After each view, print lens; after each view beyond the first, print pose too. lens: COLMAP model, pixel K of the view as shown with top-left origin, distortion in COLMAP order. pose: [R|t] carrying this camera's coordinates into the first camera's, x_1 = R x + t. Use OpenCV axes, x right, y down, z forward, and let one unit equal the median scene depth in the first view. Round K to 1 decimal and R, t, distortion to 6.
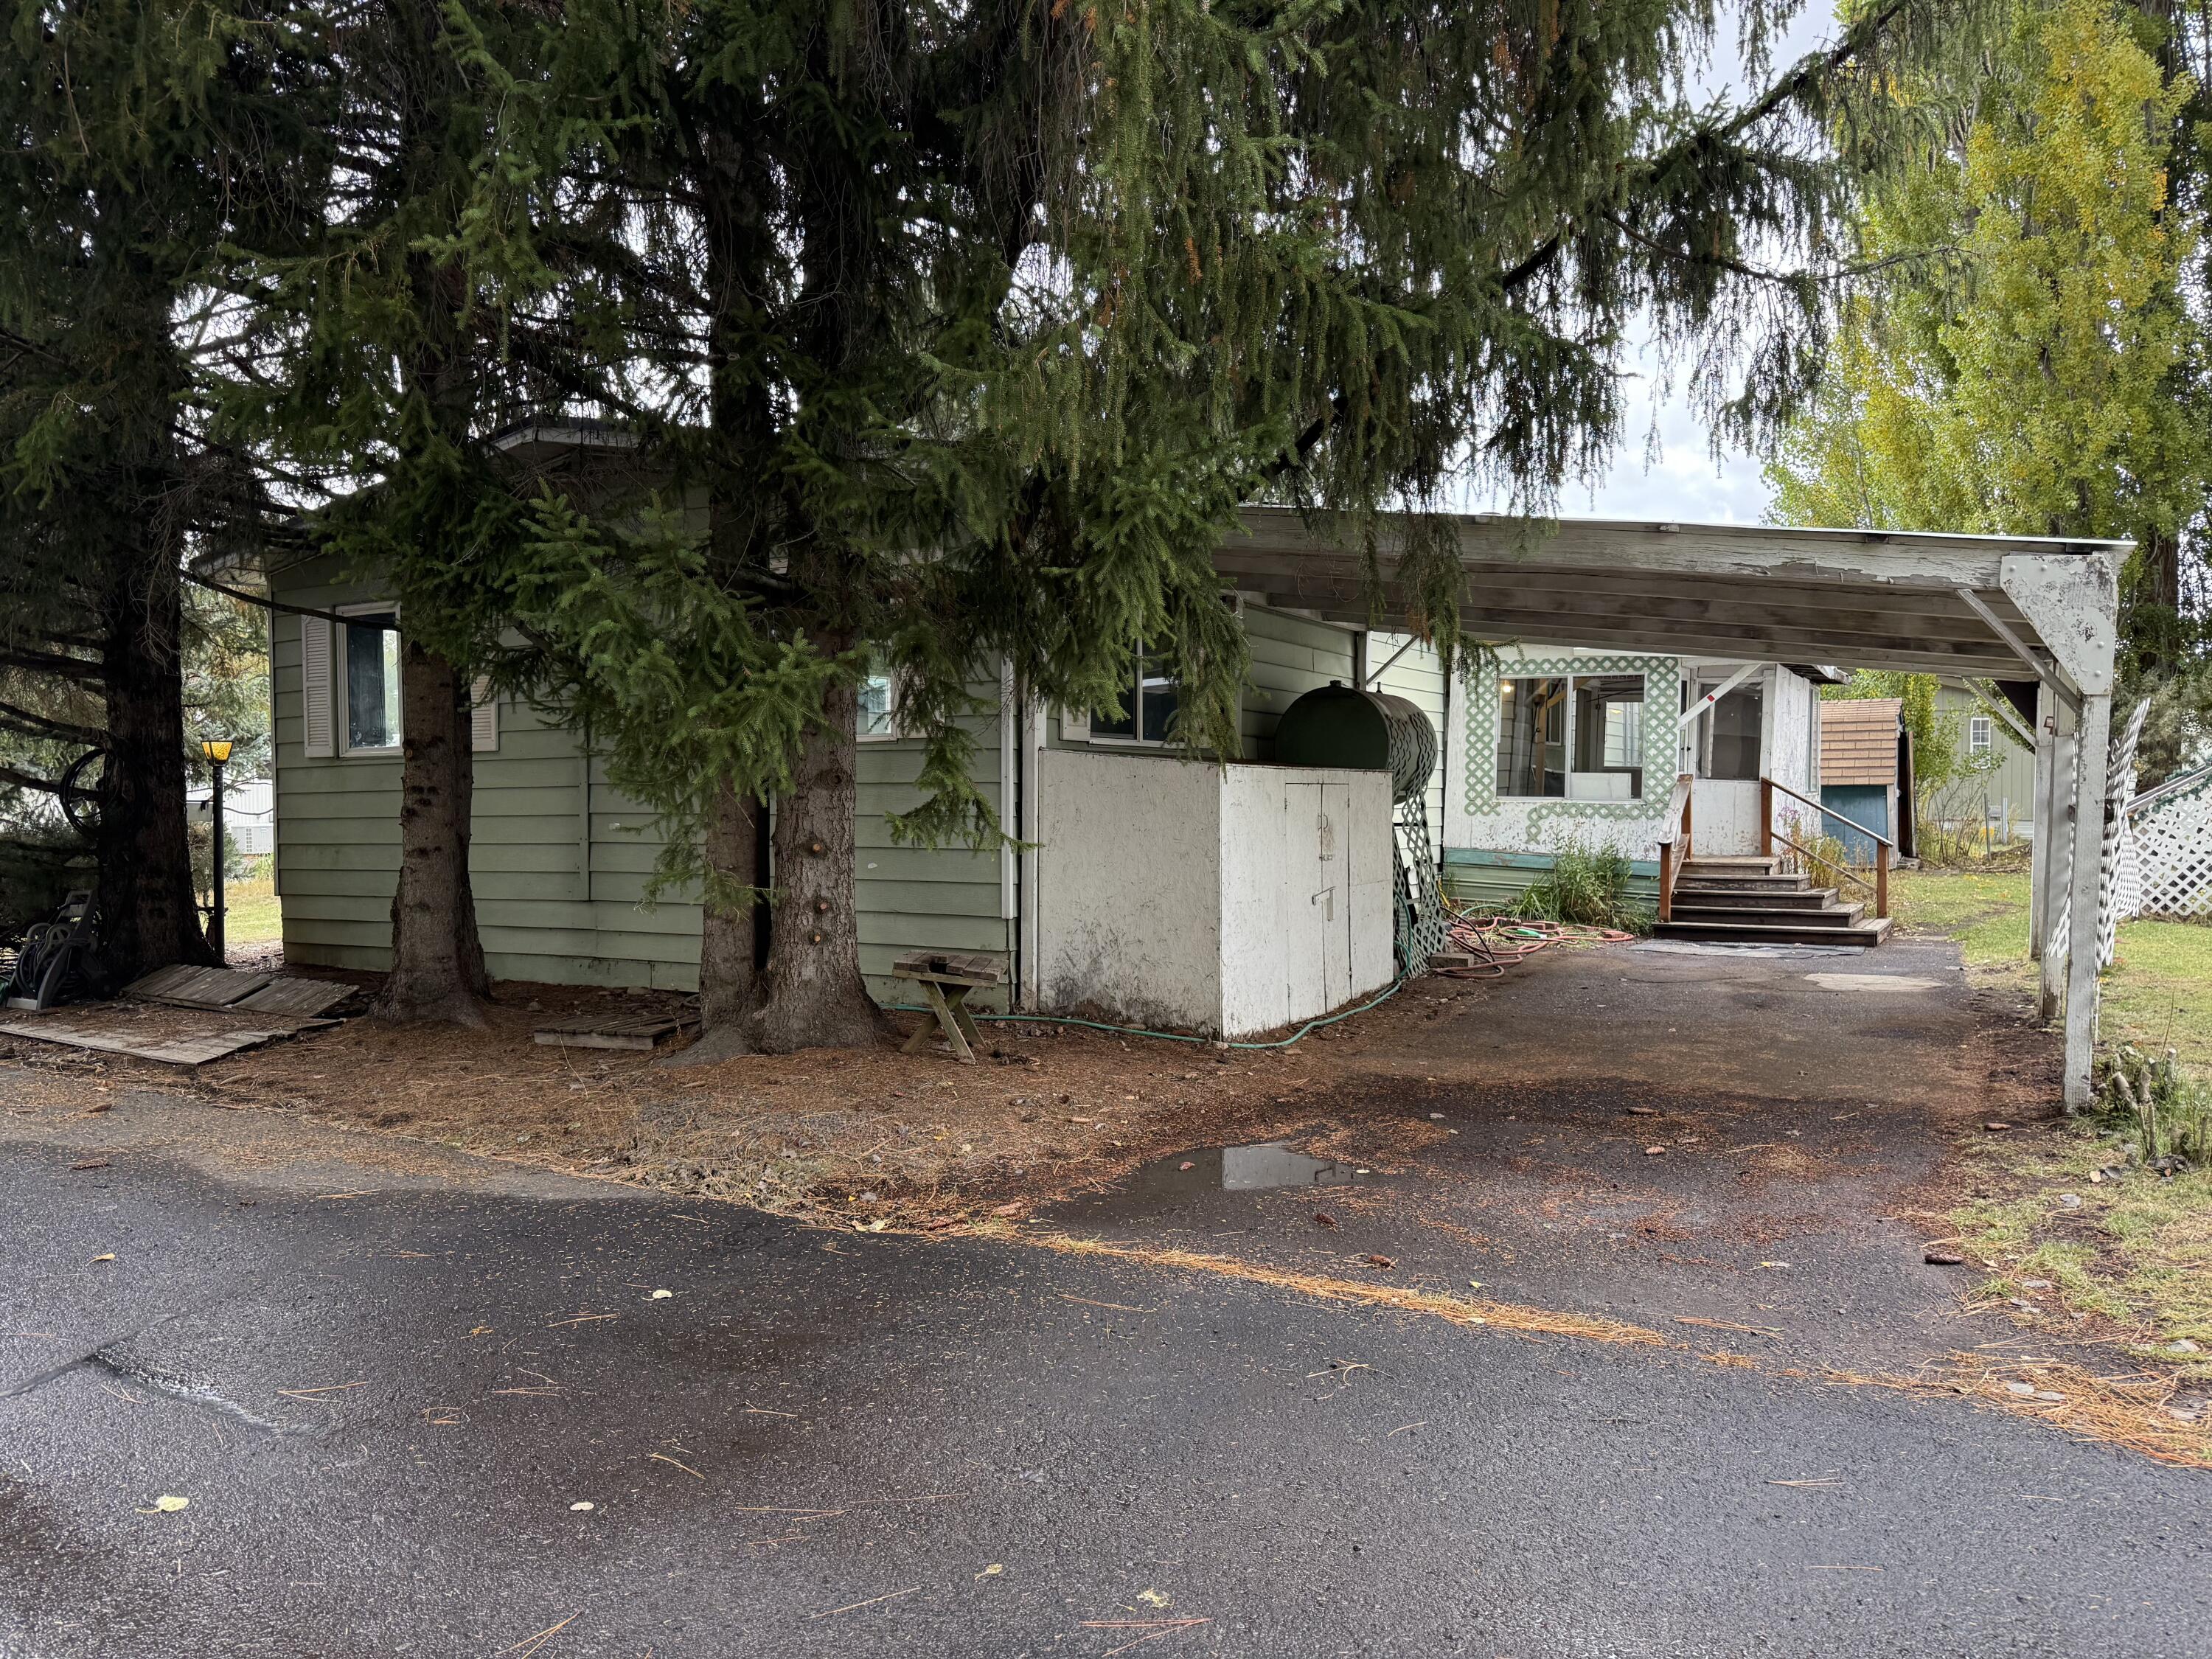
lens RADIAL K [[1563.1, 0, 1068.8], [0, 1563.1, 825.2], [0, 0, 1]] dist [0.101754, -0.233512]
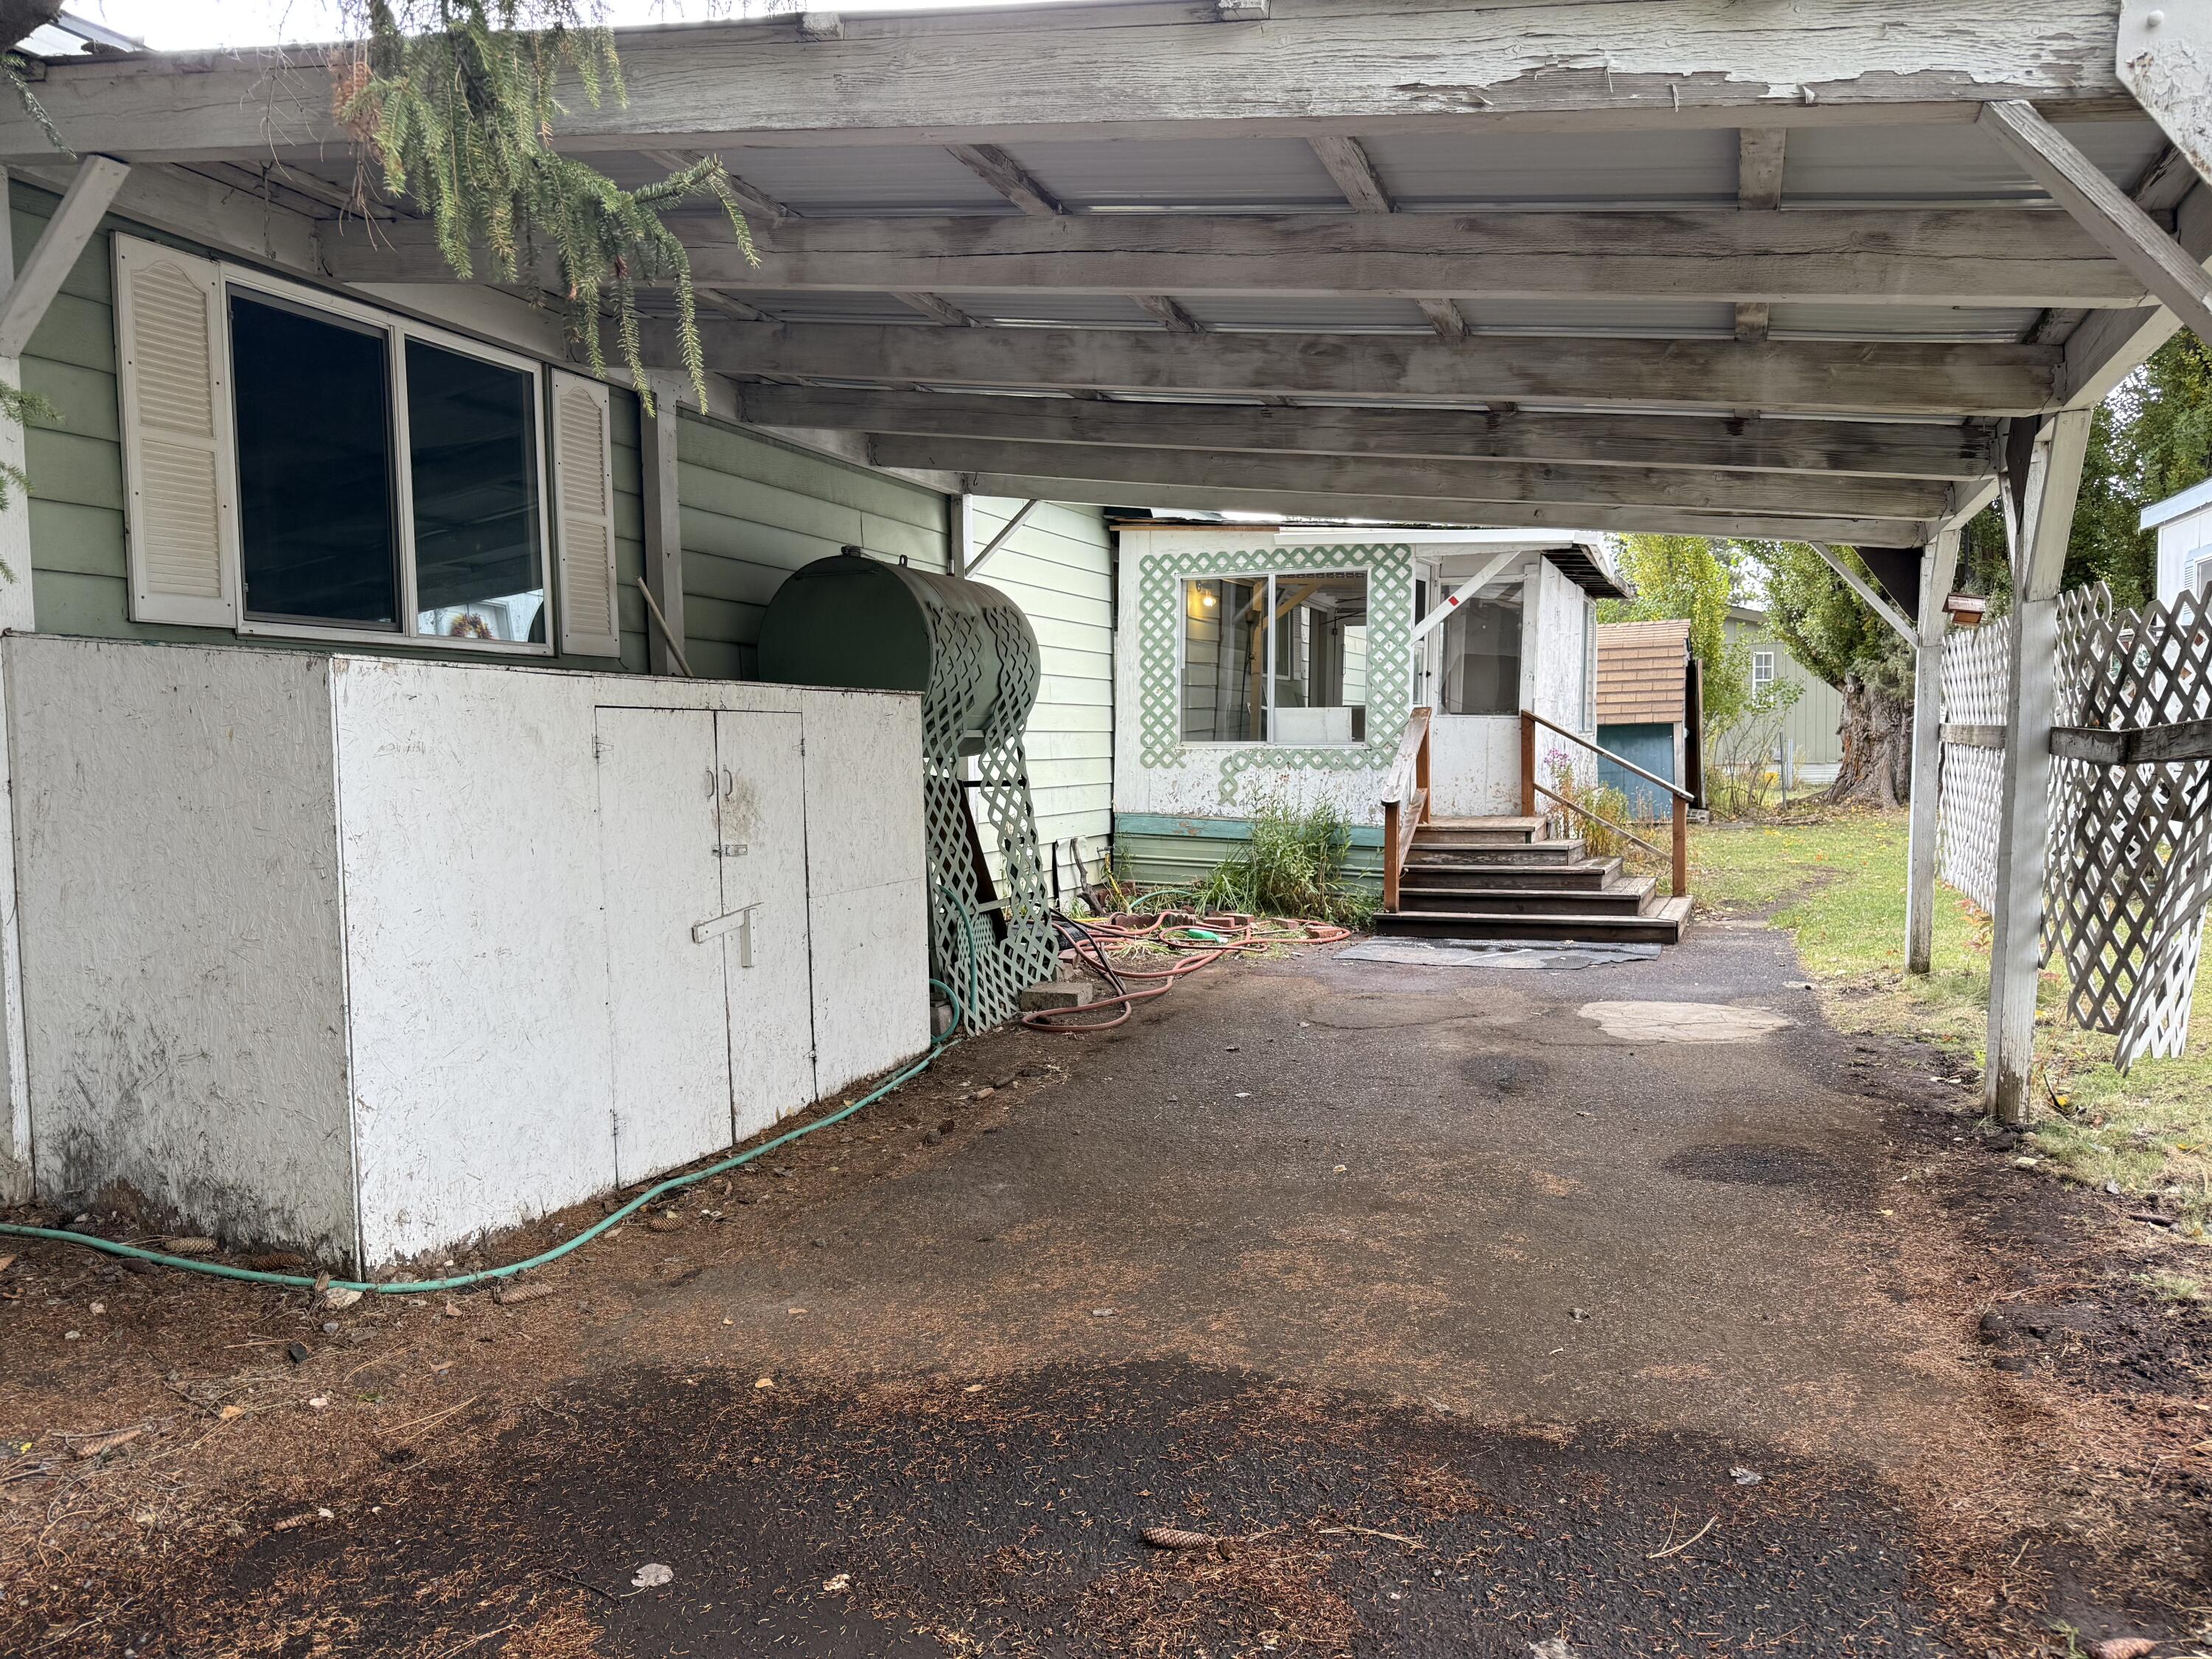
lens RADIAL K [[1562.2, 0, 1099.5], [0, 1562.2, 837.4], [0, 0, 1]] dist [0.151652, -0.229299]
pose [[0.989755, -0.021000, 0.141227, 0.136832], [0.016035, 0.999216, 0.036209, -0.000611], [-0.141876, -0.033573, 0.989315, 0.293886]]
